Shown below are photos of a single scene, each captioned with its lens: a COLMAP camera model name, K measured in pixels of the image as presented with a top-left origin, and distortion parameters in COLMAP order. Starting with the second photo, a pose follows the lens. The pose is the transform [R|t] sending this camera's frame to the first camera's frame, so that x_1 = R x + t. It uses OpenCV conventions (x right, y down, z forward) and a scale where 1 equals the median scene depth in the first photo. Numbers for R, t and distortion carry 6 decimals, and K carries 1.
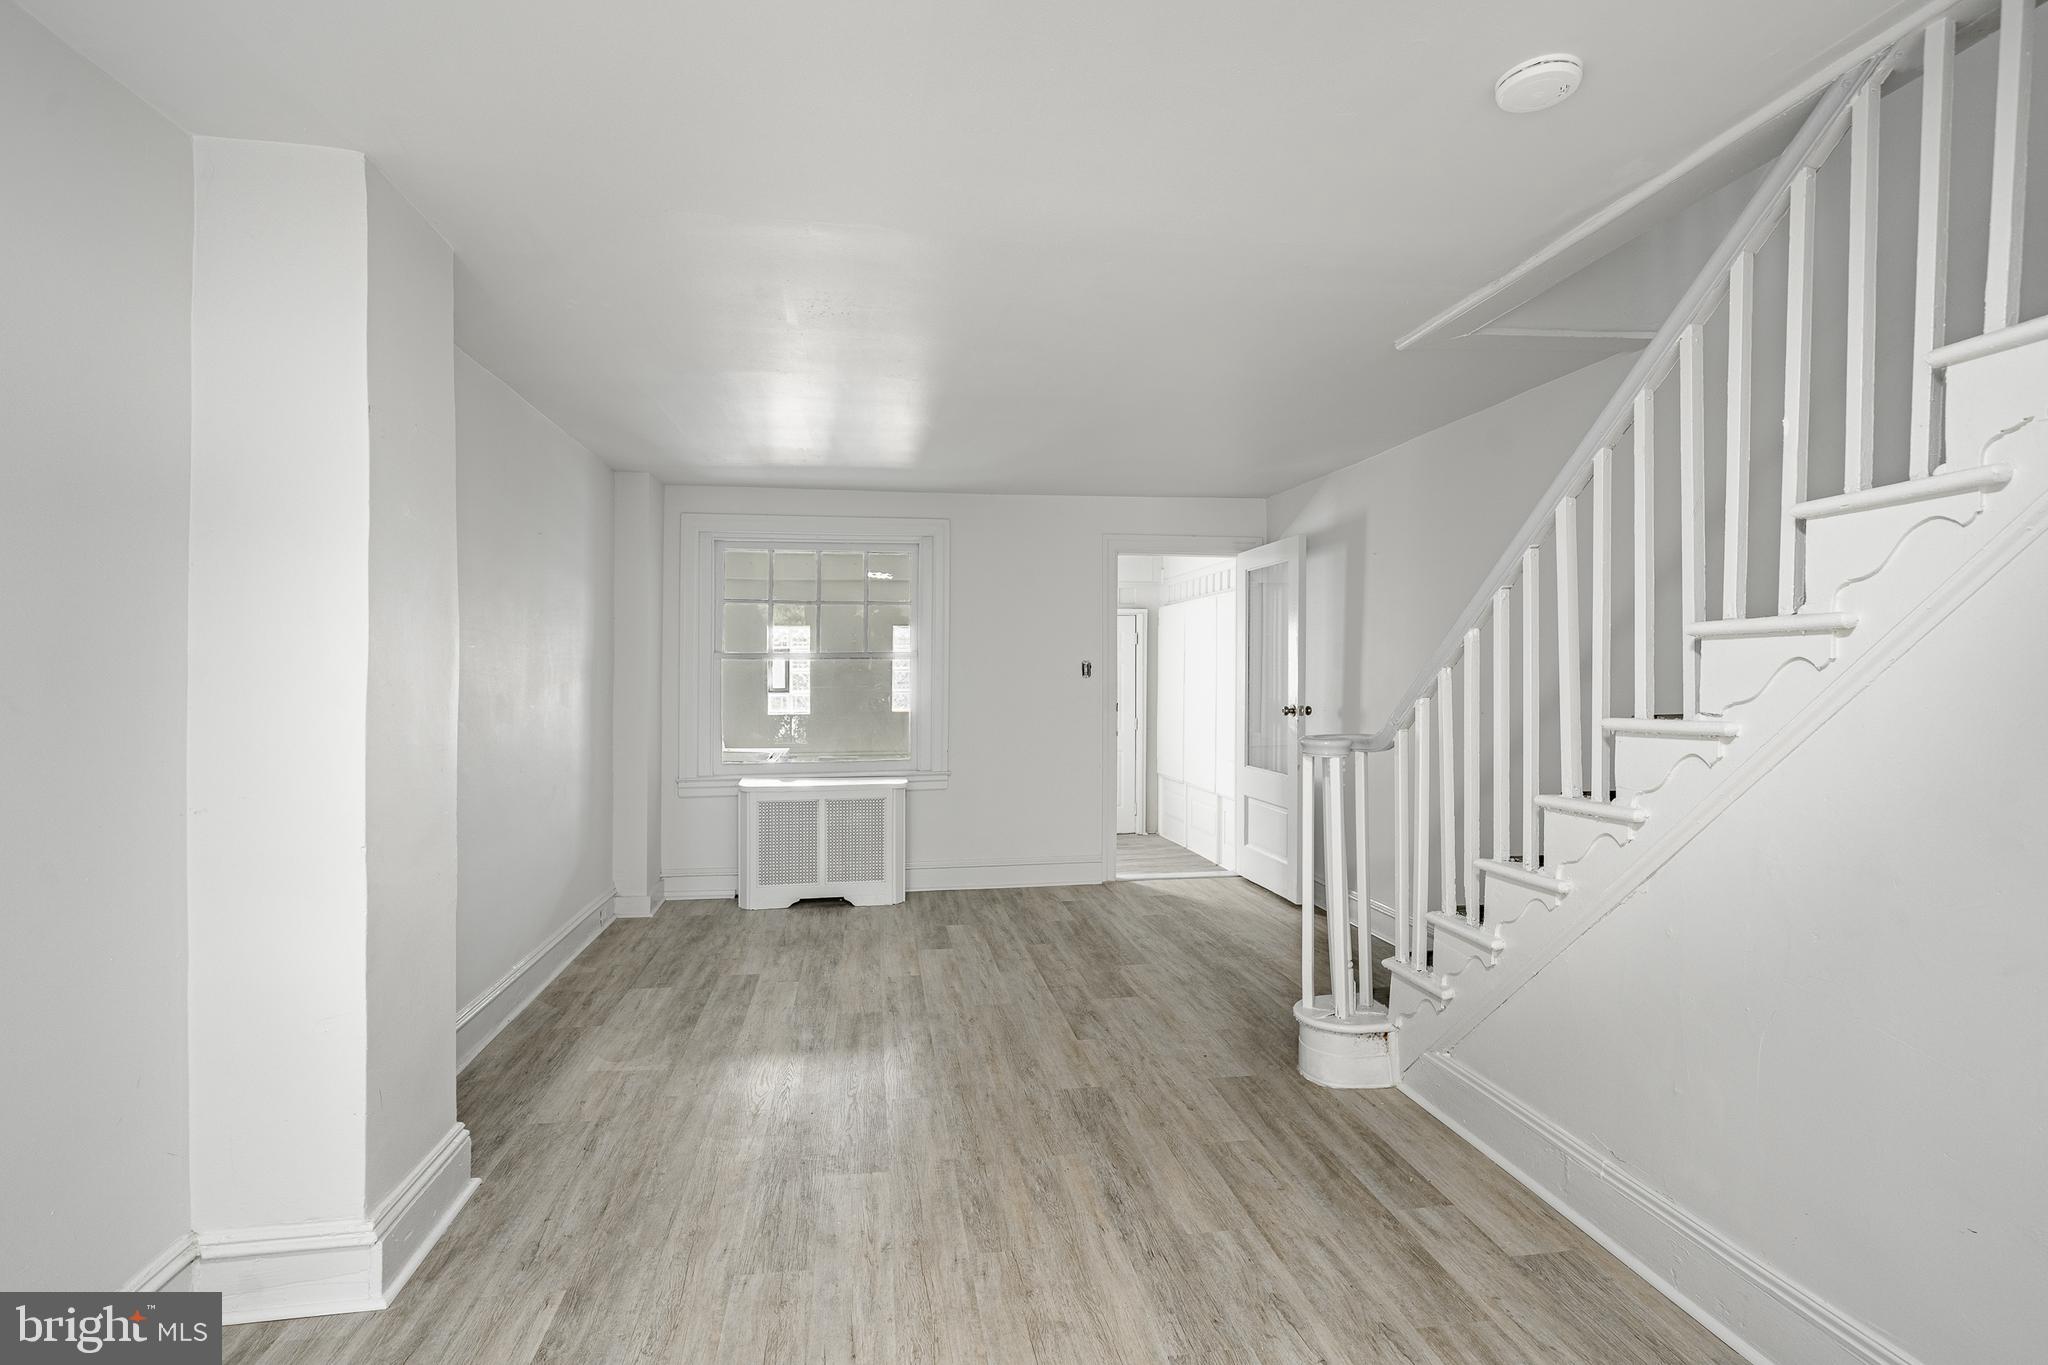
lens RADIAL K [[936.3, 0, 1026.9], [0, 936.3, 678.9], [0, 0, 1]] dist [-0.000435, -0.000200]
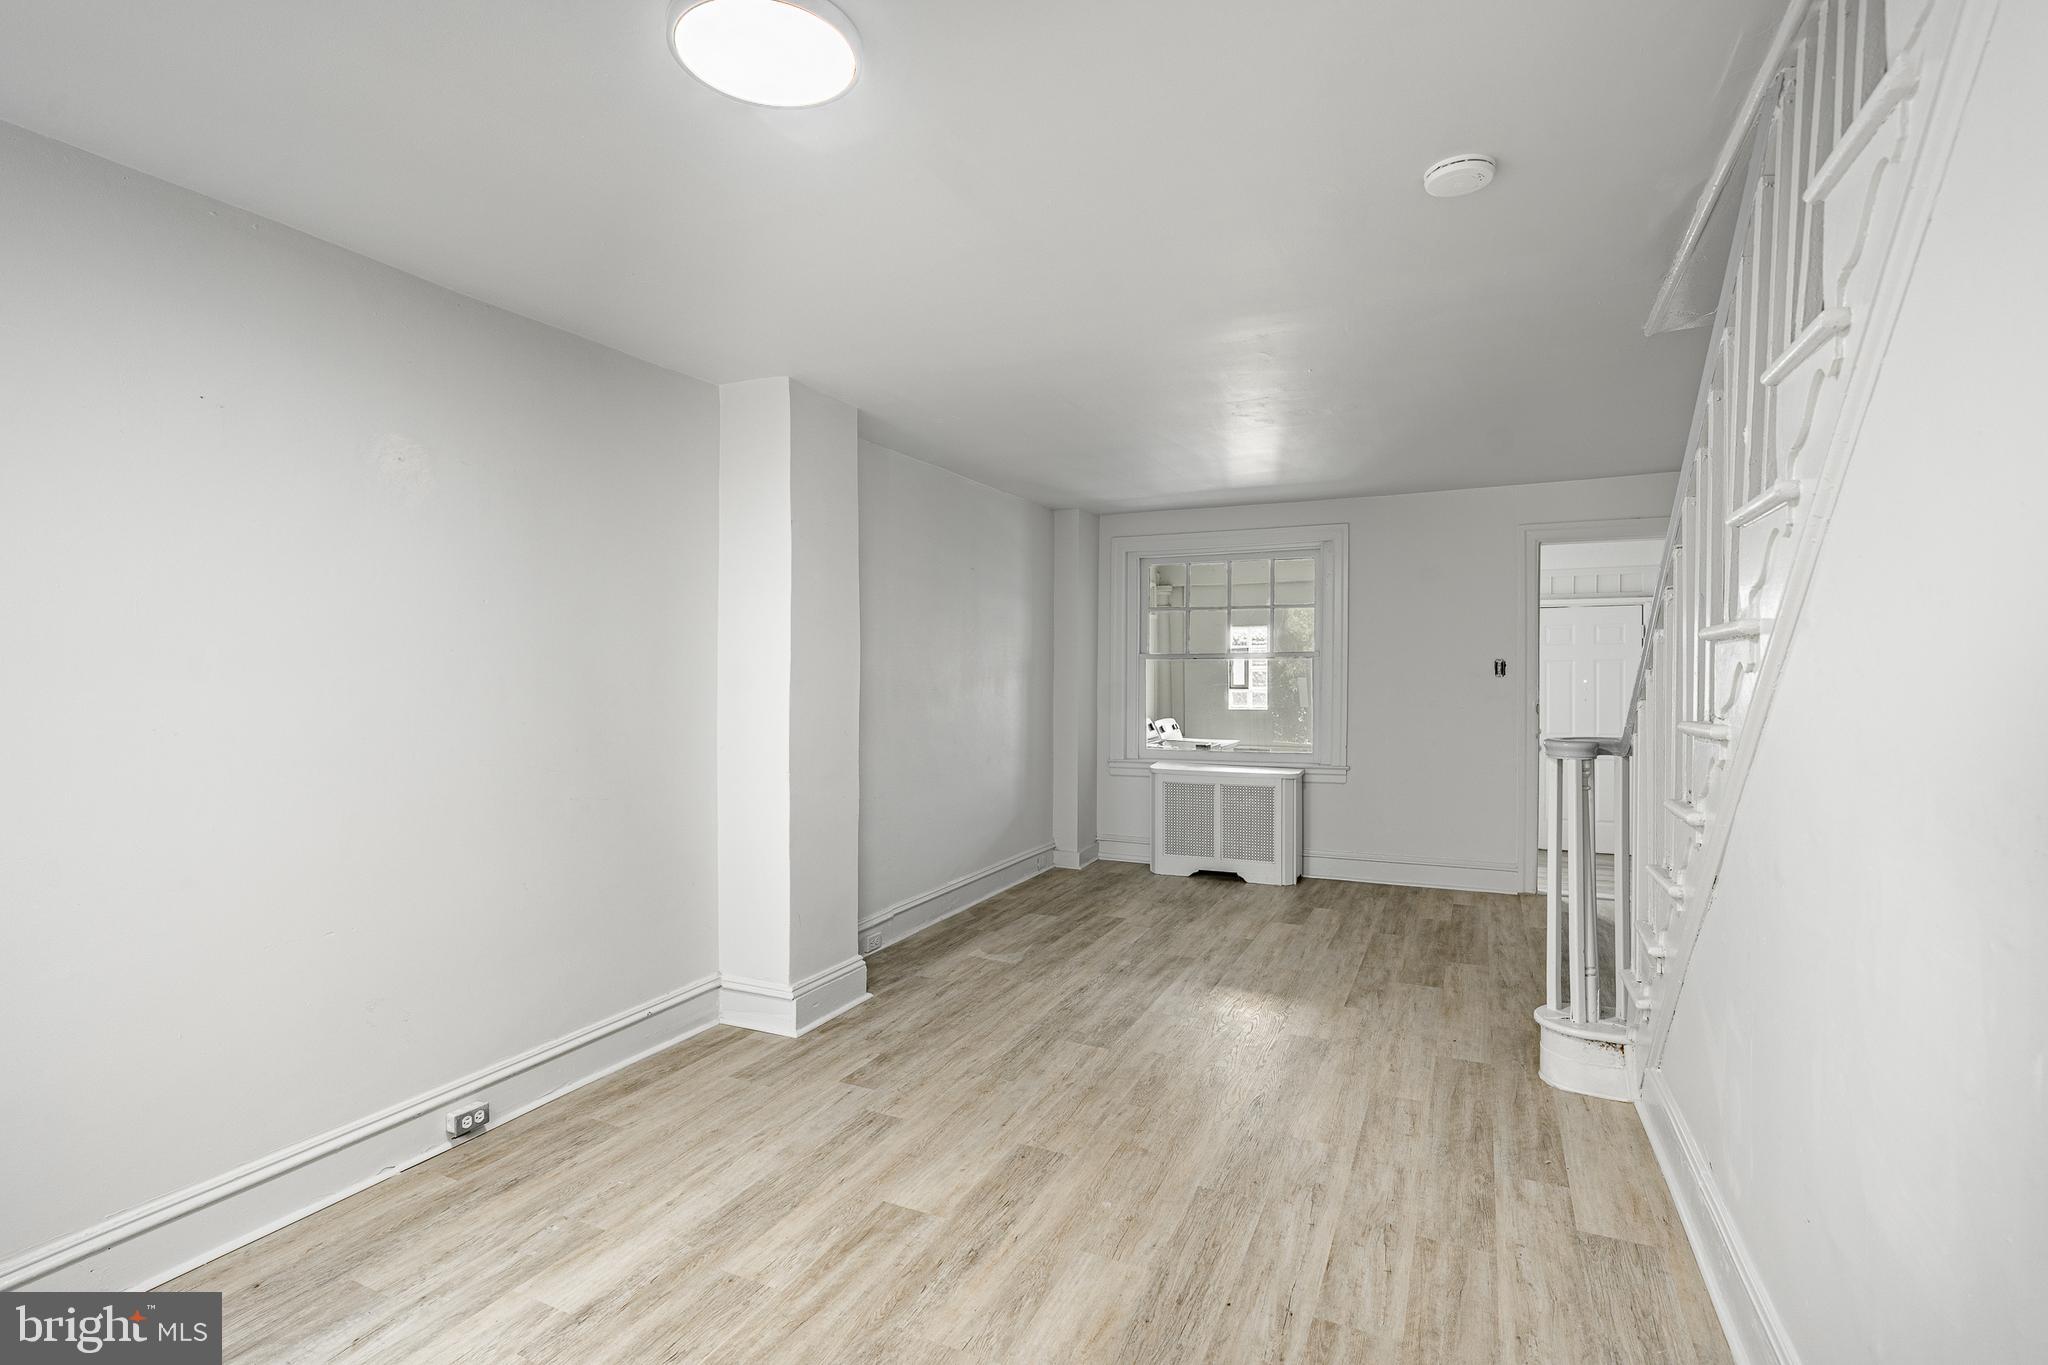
lens RADIAL K [[936.3, 0, 1021.6], [0, 936.3, 686.3], [0, 0, 1]] dist [-0.000435, -0.000200]
pose [[0.842806, 0.009835, -0.538127, 0.307892], [-0.003372, 0.999910, 0.012994, -0.004188], [0.538206, -0.009136, 0.842764, -0.123403]]
